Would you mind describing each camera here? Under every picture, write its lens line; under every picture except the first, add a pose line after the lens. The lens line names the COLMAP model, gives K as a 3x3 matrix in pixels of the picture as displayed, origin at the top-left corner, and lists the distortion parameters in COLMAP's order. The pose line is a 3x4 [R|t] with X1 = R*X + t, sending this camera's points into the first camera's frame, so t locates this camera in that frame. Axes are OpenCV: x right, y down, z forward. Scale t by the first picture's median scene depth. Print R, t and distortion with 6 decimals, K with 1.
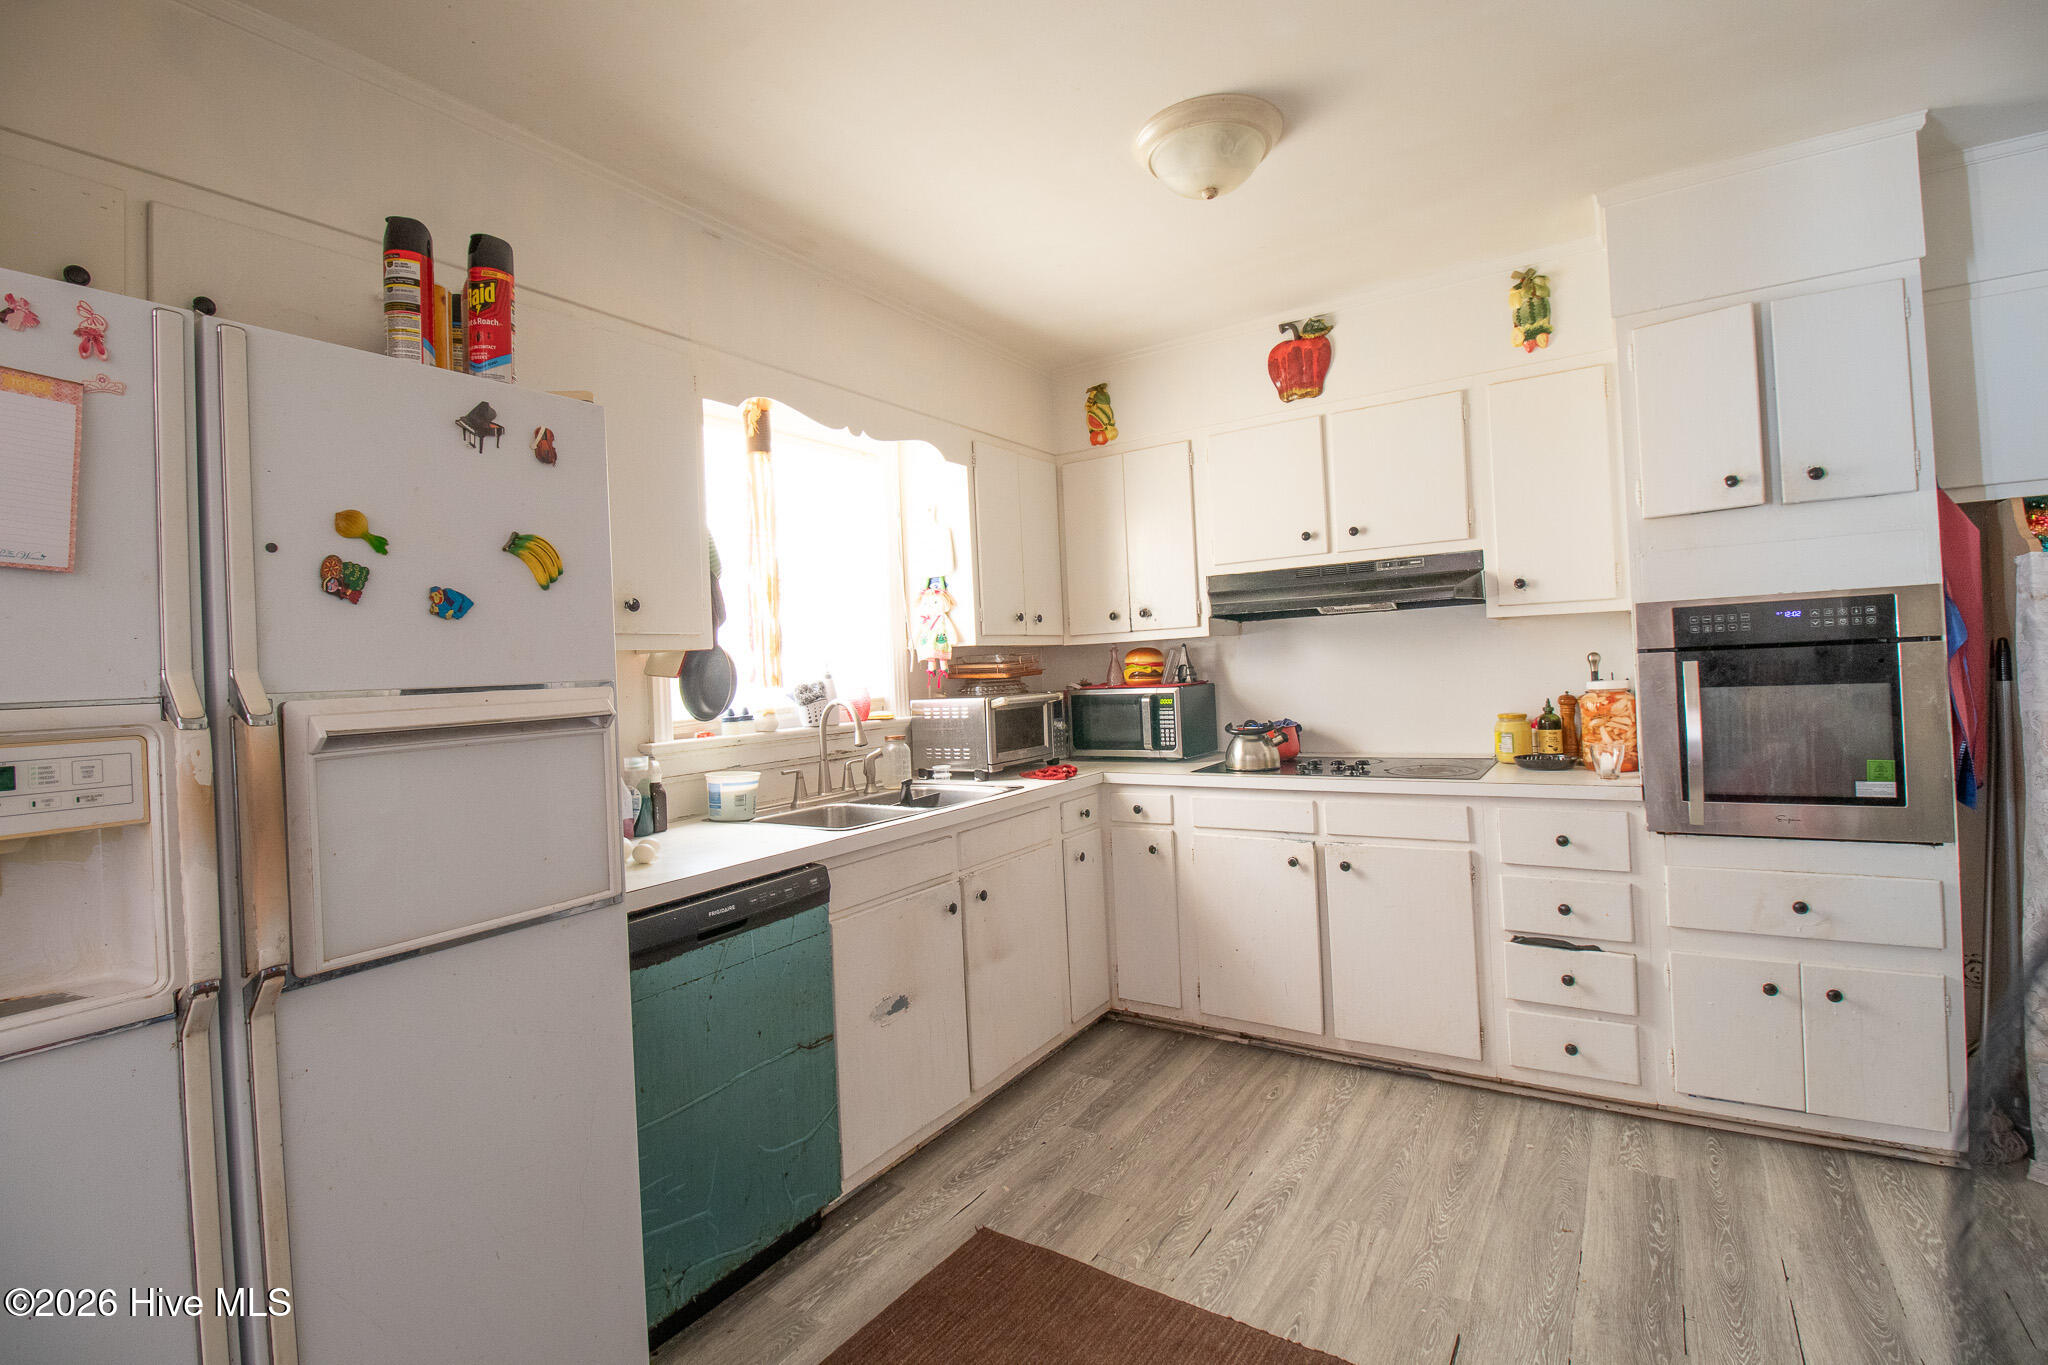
lens RADIAL K [[943.1, 0, 1029.6], [0, 943.1, 673.1], [0, 0, 1]] dist [-0.004718, -0.001325]
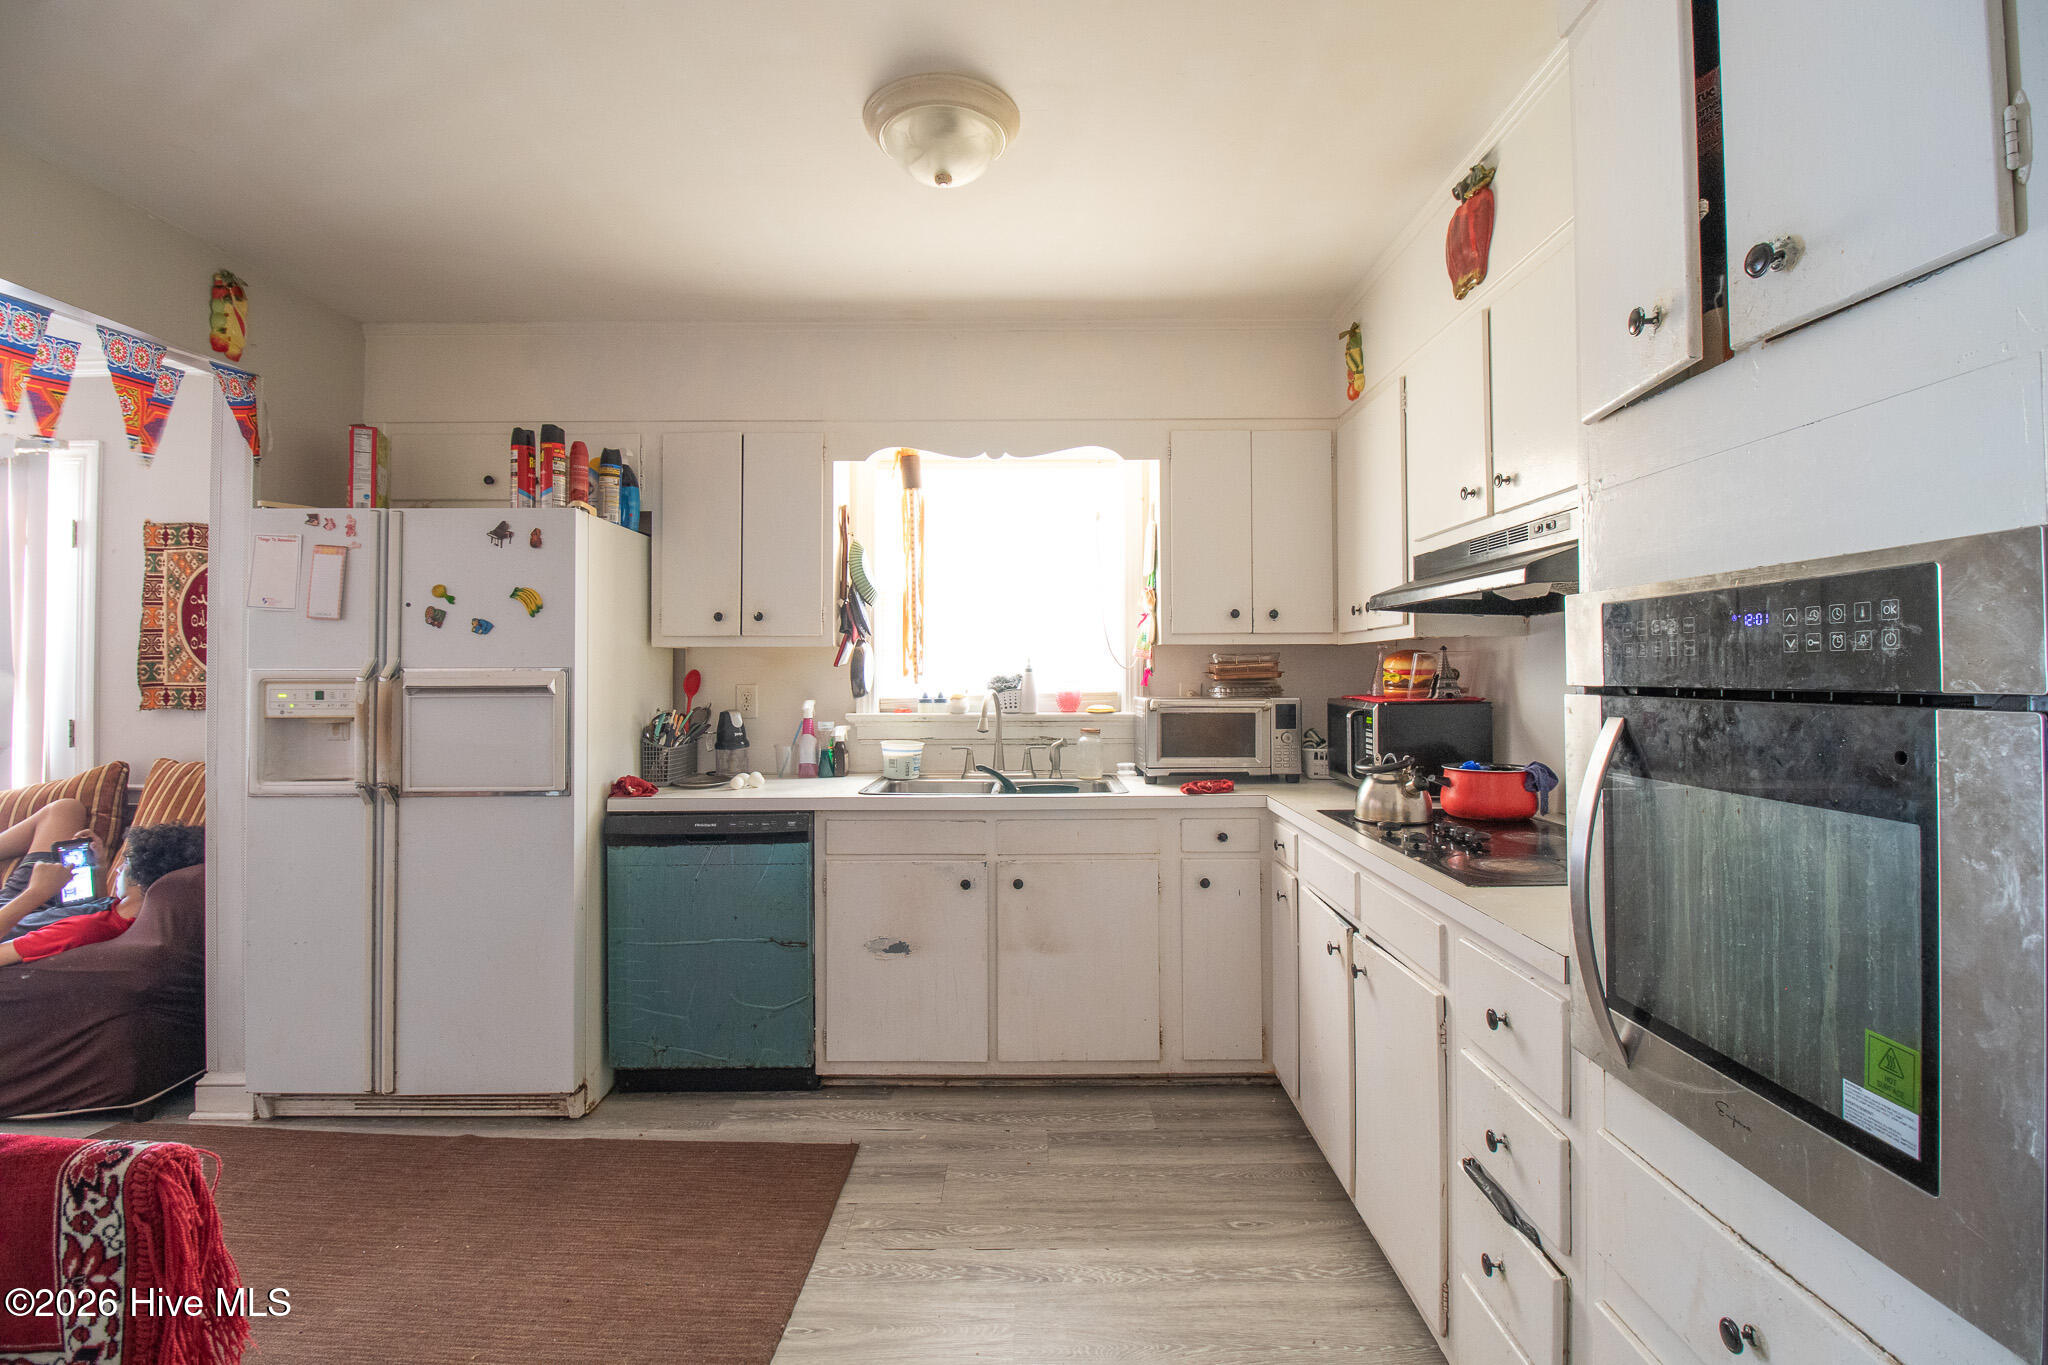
lens RADIAL K [[943.1, 0, 1032.0], [0, 943.1, 672.1], [0, 0, 1]] dist [-0.004718, -0.001325]
pose [[0.542340, 0.045586, -0.838922, 0.957809], [-0.026383, 0.998959, 0.037226, -0.046302], [0.839745, 0.001944, 0.542977, 0.505694]]
